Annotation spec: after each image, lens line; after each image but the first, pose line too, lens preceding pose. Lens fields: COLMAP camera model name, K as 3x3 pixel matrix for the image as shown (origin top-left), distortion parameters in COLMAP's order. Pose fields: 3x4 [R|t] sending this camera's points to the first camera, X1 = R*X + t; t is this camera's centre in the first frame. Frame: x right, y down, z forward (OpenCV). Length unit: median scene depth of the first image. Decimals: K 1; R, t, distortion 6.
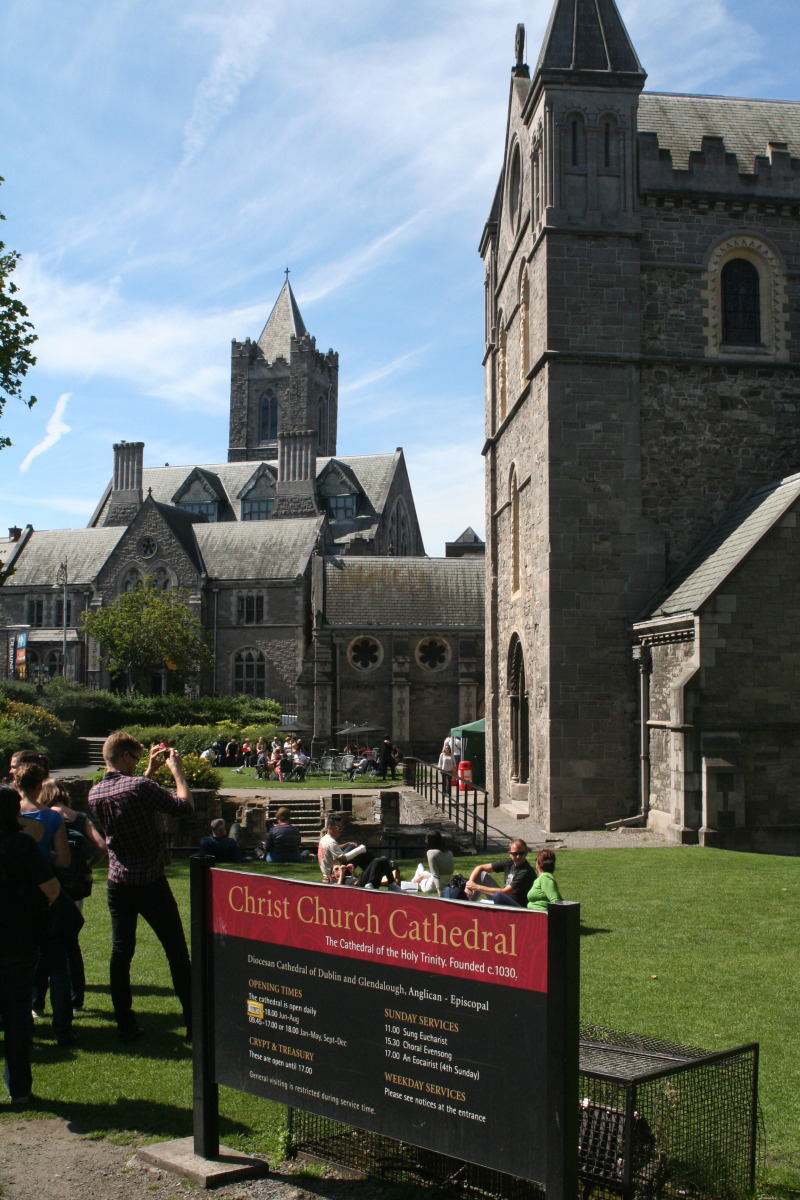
lens RADIAL K [[1302.3, 0, 401.9], [0, 1302.3, 612.2], [0, 0, 1]] dist [-0.000134, 0.000000]
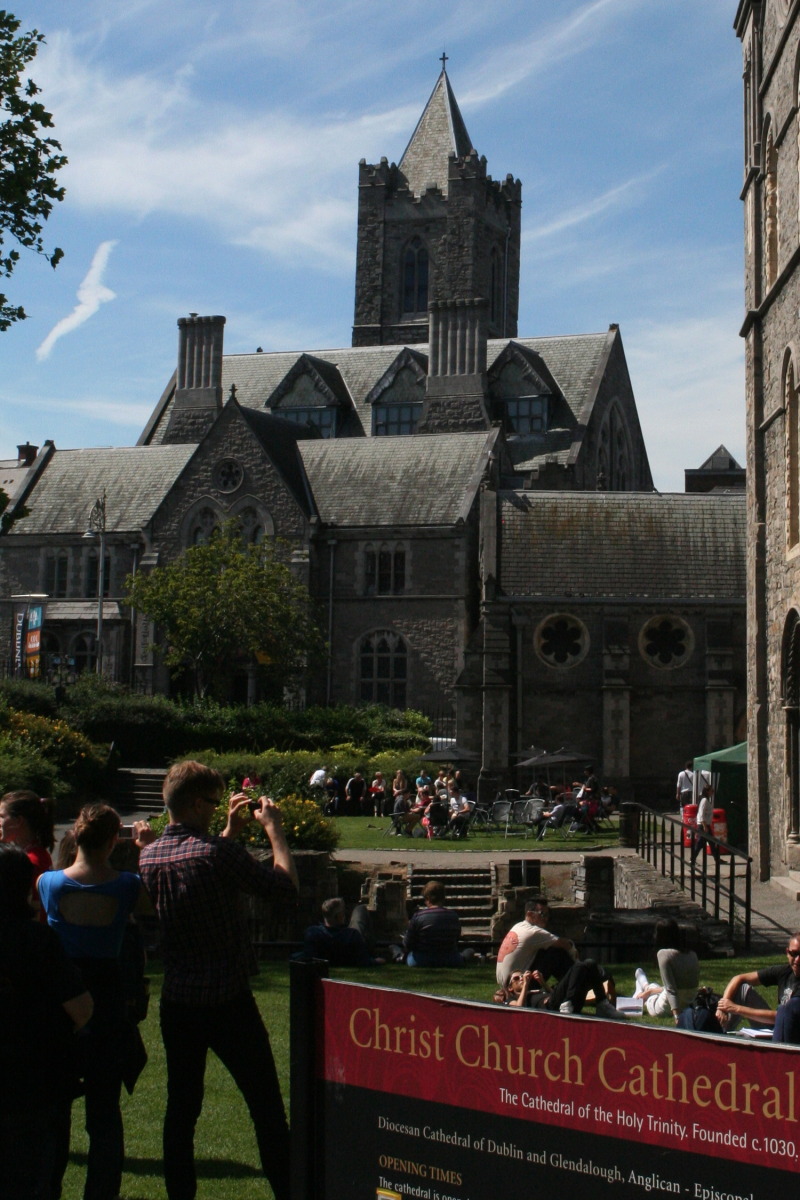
lens RADIAL K [[1302.3, 0, 401.2], [0, 1302.3, 587.1], [0, 0, 1]] dist [-0.000134, 0.000000]
pose [[0.999579, 0.000825, -0.029008, -0.089622], [-0.002517, 0.998292, -0.058360, 0.043424], [0.028910, 0.058408, 0.997874, 0.353661]]
